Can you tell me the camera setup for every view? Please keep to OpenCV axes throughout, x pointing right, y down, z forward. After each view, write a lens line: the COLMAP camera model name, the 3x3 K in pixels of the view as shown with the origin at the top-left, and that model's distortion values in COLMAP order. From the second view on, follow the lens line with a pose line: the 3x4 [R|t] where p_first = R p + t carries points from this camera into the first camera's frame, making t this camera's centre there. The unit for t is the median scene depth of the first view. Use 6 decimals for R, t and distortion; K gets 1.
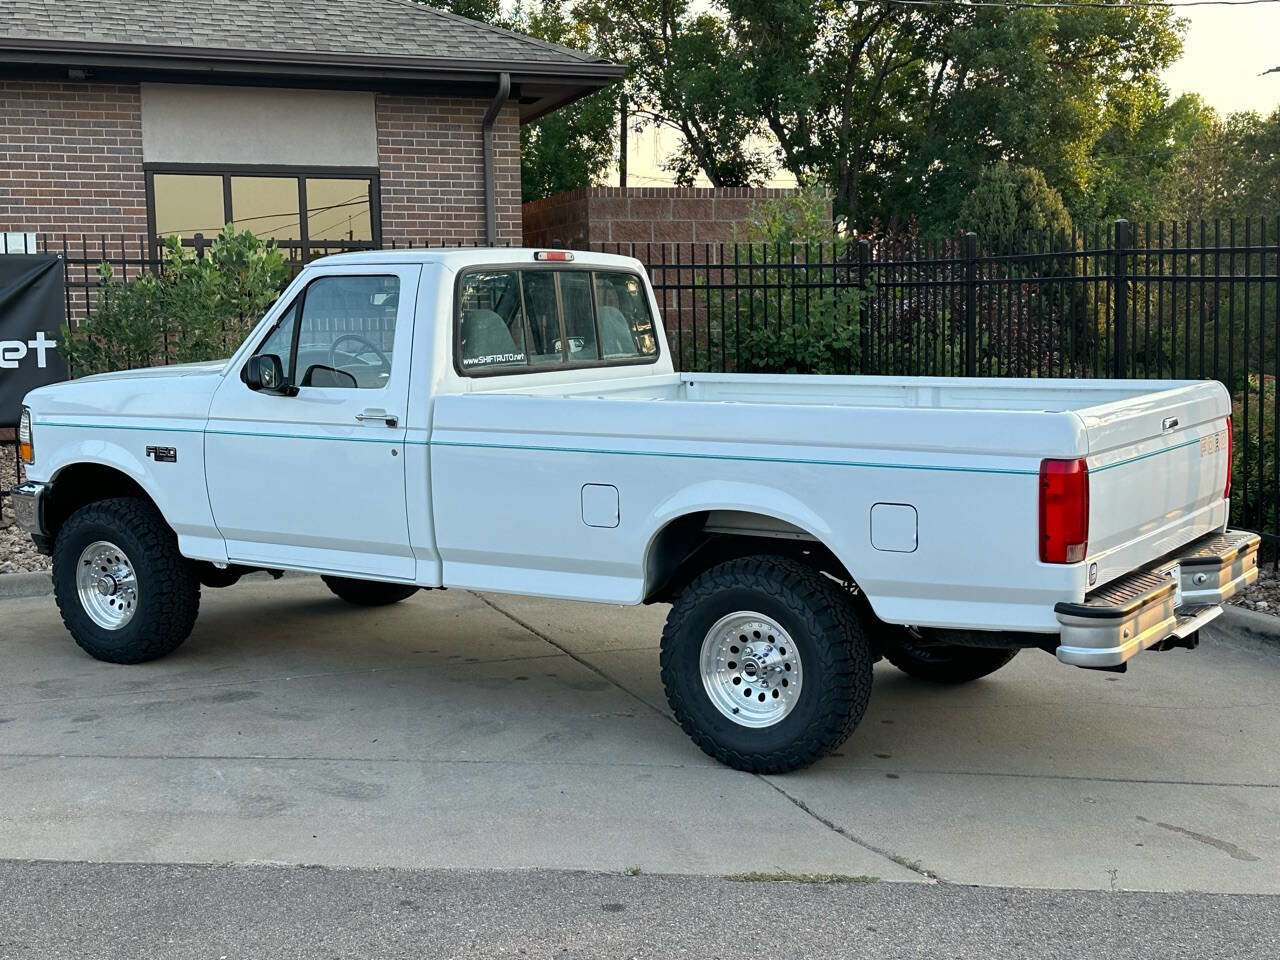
lens RADIAL K [[1622.9, 0, 640.5], [0, 1622.9, 475.5], [0, 0, 1]] dist [0.213112, -0.496873]
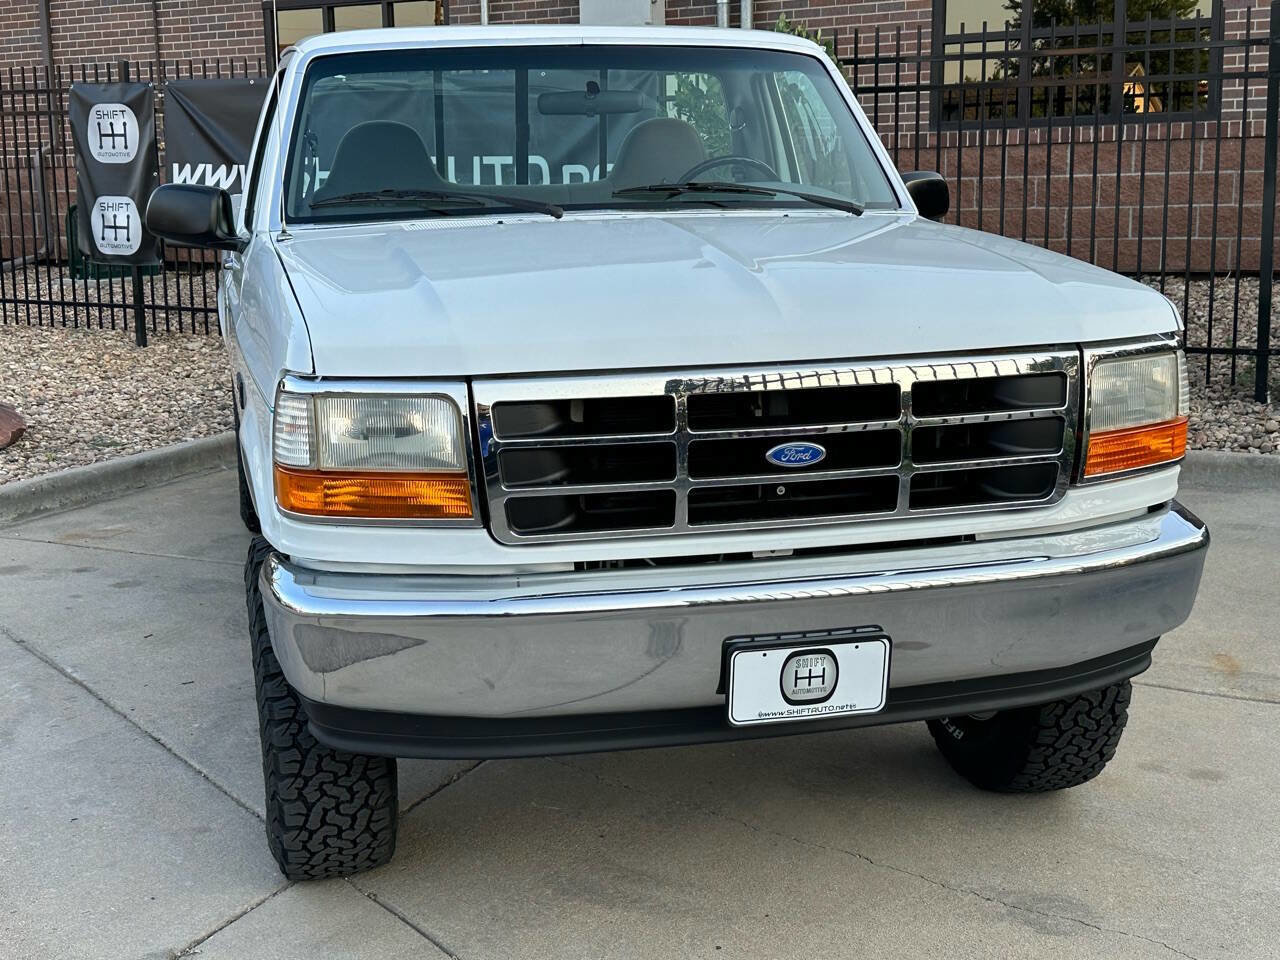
lens RADIAL K [[1657.0, 0, 633.7], [0, 1657.0, 469.8], [0, 0, 1]] dist [0.224858, -0.555049]
pose [[0.666789, 0.135185, -0.732883, 0.272047], [-0.057775, 0.989827, 0.130015, -0.027380], [0.743004, -0.044351, 0.667816, 0.306139]]
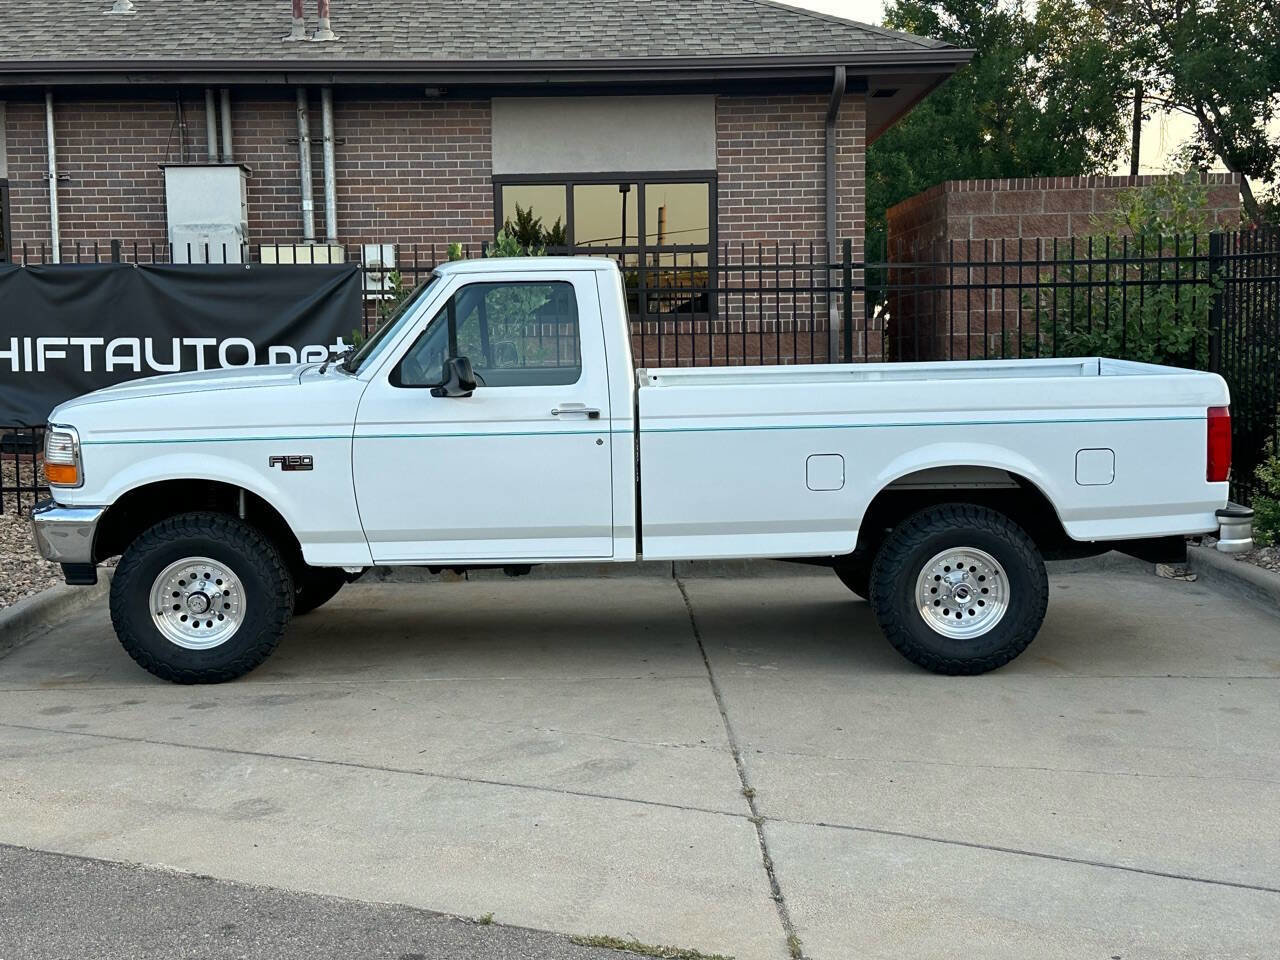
lens RADIAL K [[1625.0, 0, 641.2], [0, 1625.0, 481.9], [0, 0, 1]] dist [0.204825, -0.457663]
pose [[0.944226, 0.030258, -0.327904, 0.136314], [-0.029885, 0.999534, 0.006177, -0.004743], [0.327939, 0.003967, 0.944691, 0.055929]]
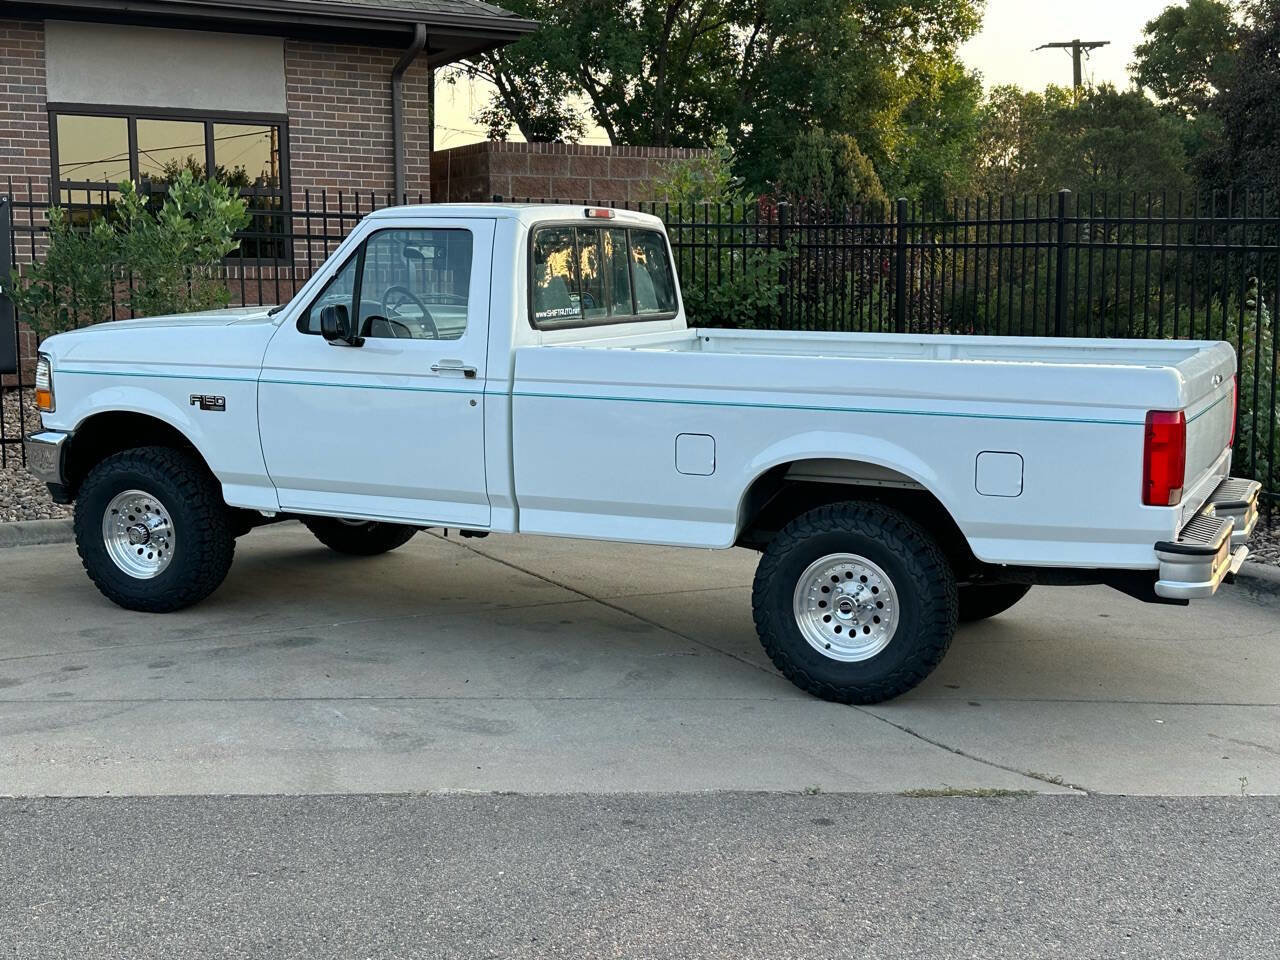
lens RADIAL K [[1622.9, 0, 640.5], [0, 1622.9, 475.5], [0, 0, 1]] dist [0.213112, -0.496873]
pose [[0.989553, 0.000131, 0.144168, -0.099085], [-0.003949, 0.999649, 0.026195, 0.002257], [-0.144114, -0.026491, 0.989206, -0.016099]]
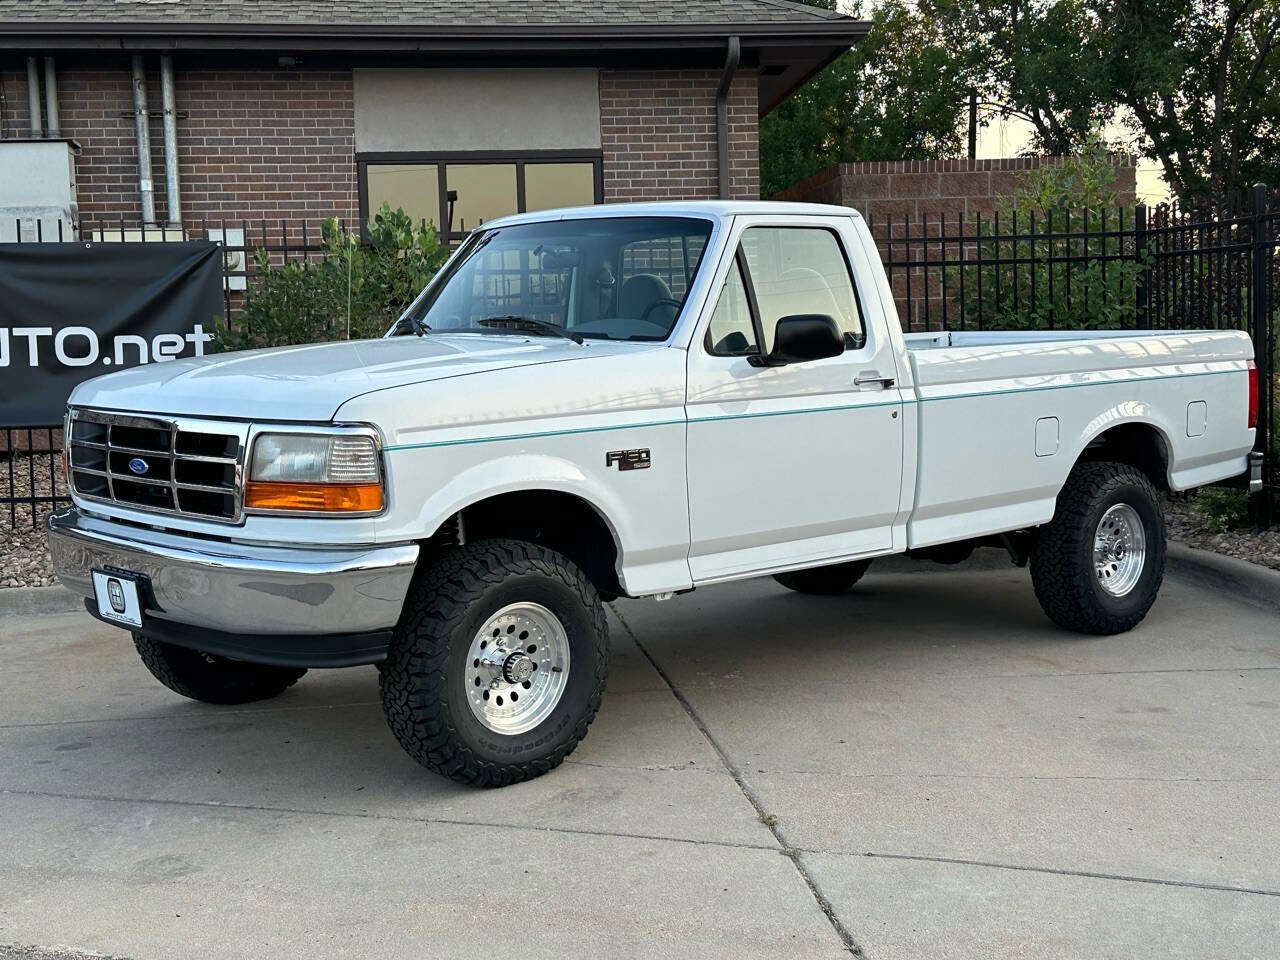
lens RADIAL K [[1653.2, 0, 653.1], [0, 1653.2, 467.5], [0, 0, 1]] dist [0.214155, -0.495087]
pose [[0.975543, 0.002784, -0.219791, 0.079592], [-0.006896, 0.999815, -0.017943, 0.007743], [0.219700, 0.019020, 0.975382, 0.106049]]
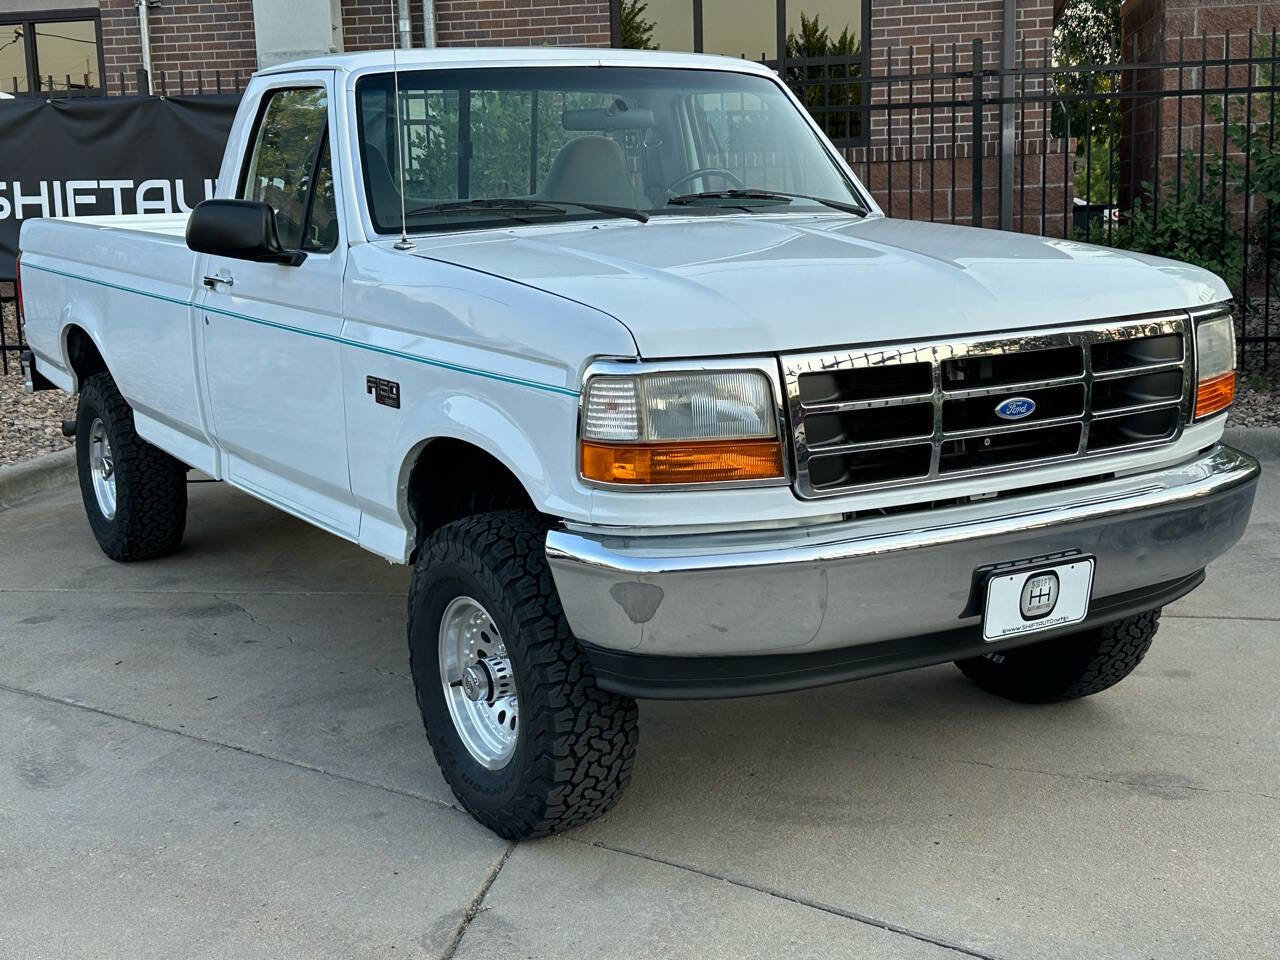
lens RADIAL K [[1651.6, 0, 641.5], [0, 1651.6, 480.6], [0, 0, 1]] dist [0.202459, -0.451390]
pose [[0.861322, 0.077094, -0.502176, 0.199991], [-0.027524, 0.994049, 0.105397, -0.015613], [0.507313, -0.076958, 0.858319, 0.207845]]
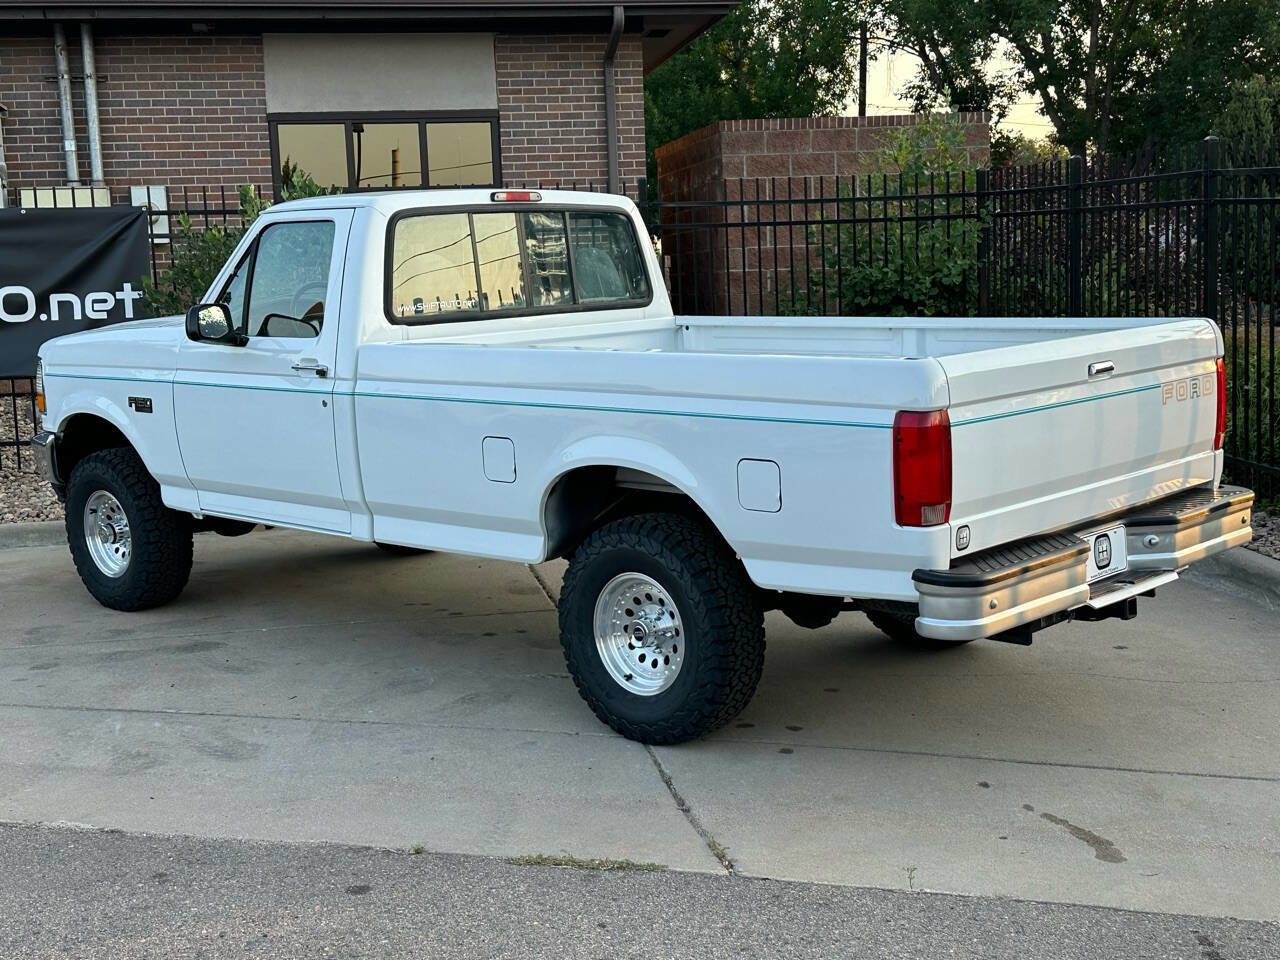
lens RADIAL K [[1622.9, 0, 640.5], [0, 1622.9, 475.5], [0, 0, 1]] dist [0.213112, -0.496873]
pose [[0.984802, 0.002755, -0.173657, 0.104548], [0.003687, 0.999317, 0.036763, -0.003276], [0.173640, -0.036845, 0.984120, 0.035036]]
